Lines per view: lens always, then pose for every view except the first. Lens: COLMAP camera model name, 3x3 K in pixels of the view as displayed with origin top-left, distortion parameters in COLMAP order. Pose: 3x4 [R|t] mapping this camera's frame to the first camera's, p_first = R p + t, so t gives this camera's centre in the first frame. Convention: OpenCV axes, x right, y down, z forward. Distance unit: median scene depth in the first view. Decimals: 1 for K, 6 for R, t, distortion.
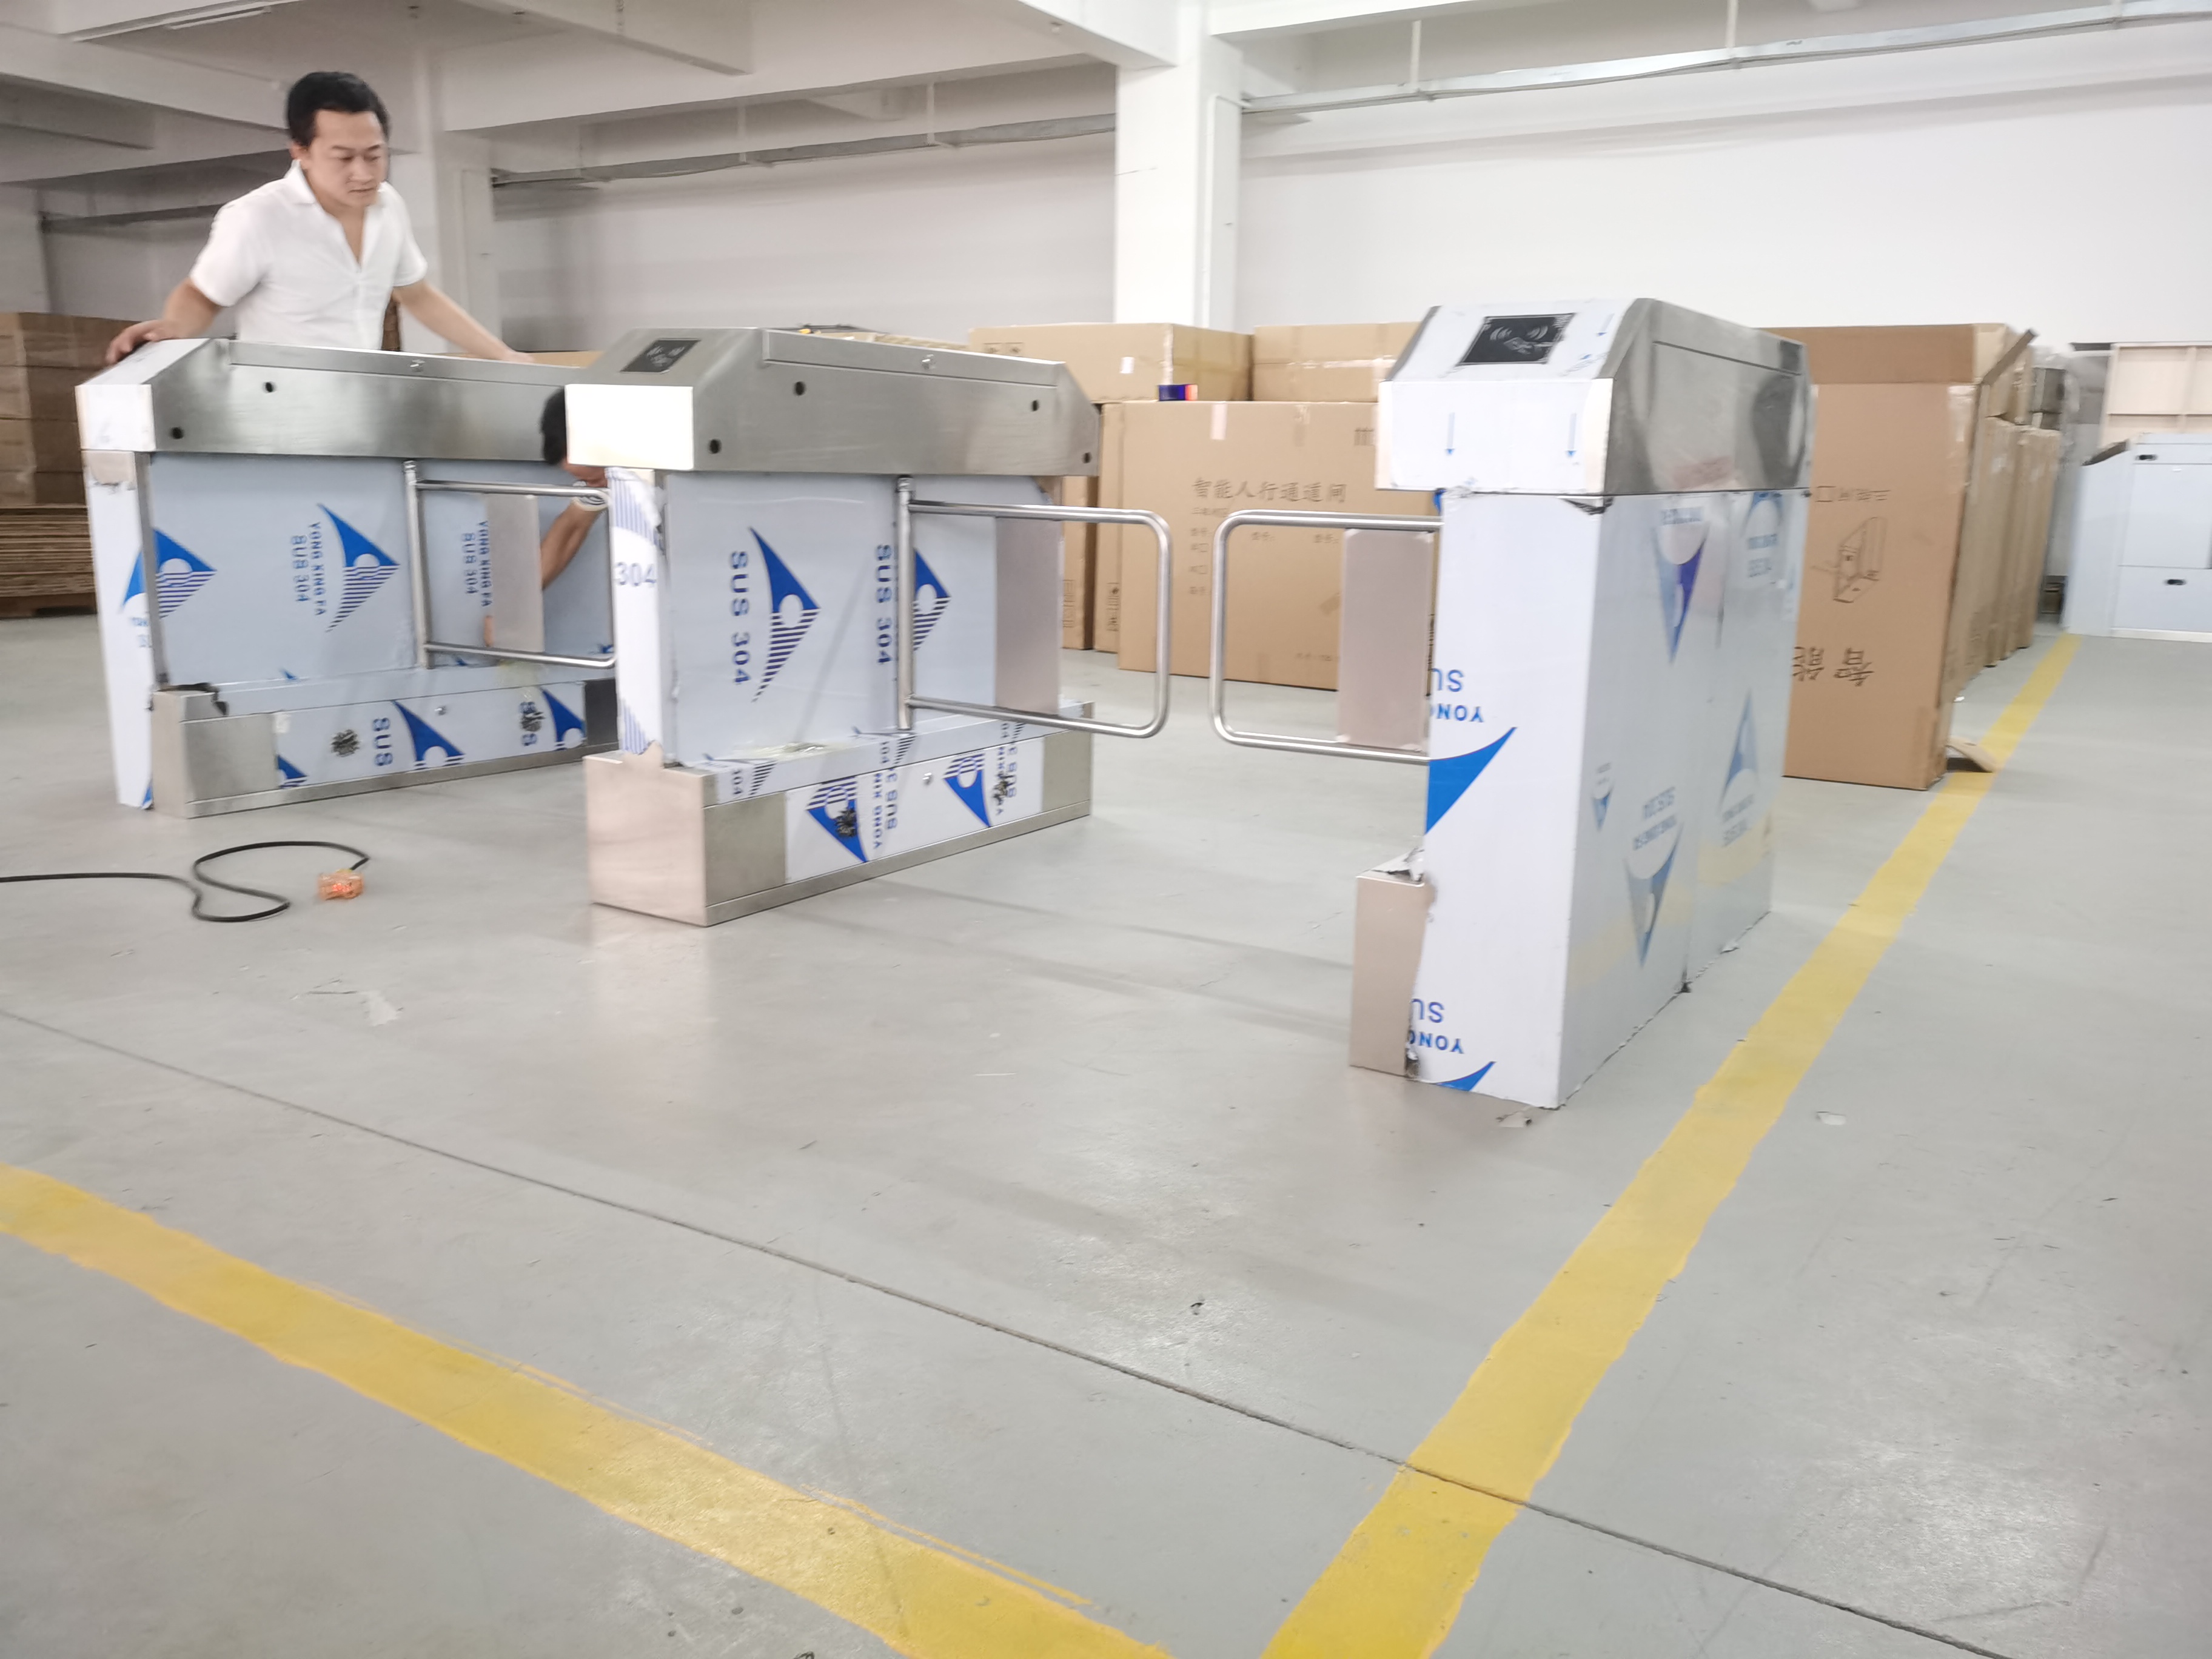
lens RADIAL K [[1716.3, 0, 1113.1], [0, 1716.3, 827.2], [0, 0, 1]] dist [0.042582, -0.030063]
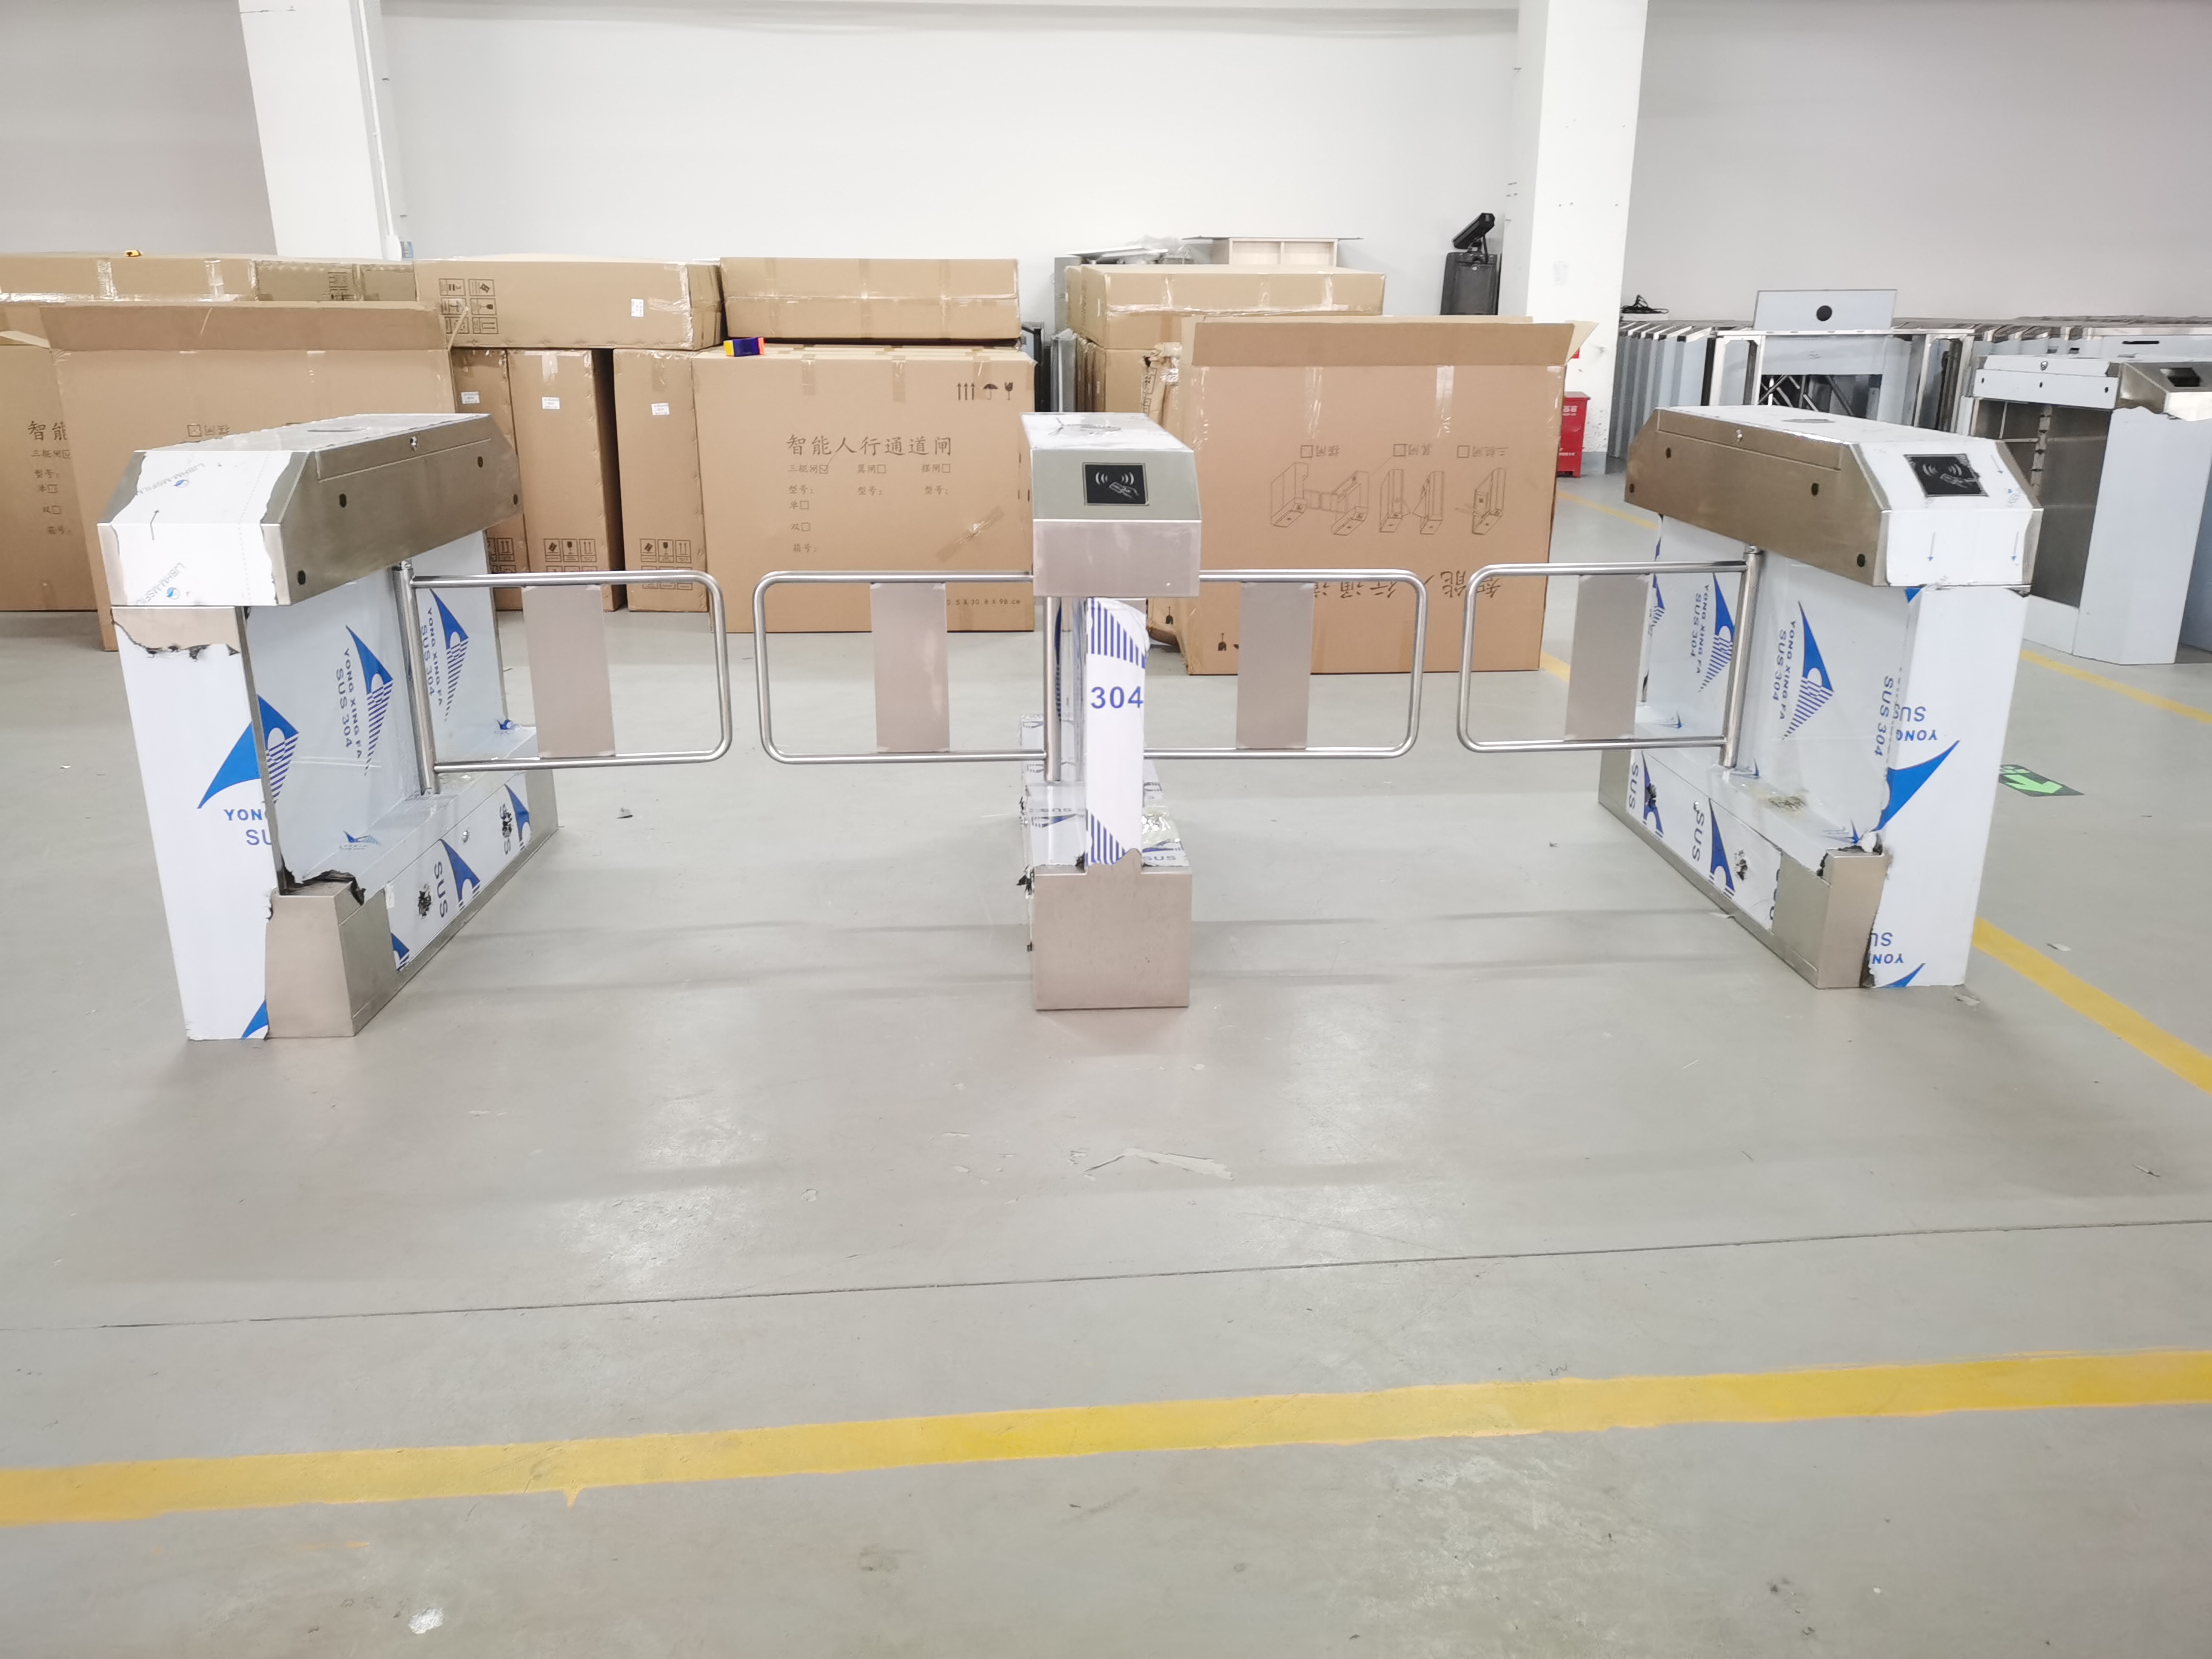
lens RADIAL K [[1716.3, 0, 1115.1], [0, 1716.3, 835.4], [0, 0, 1]] dist [0.042582, -0.030063]
pose [[0.797966, -0.200446, 0.568394, -0.879864], [0.135995, 0.978636, 0.154196, -0.223936], [-0.587159, -0.045745, 0.808178, 0.165336]]
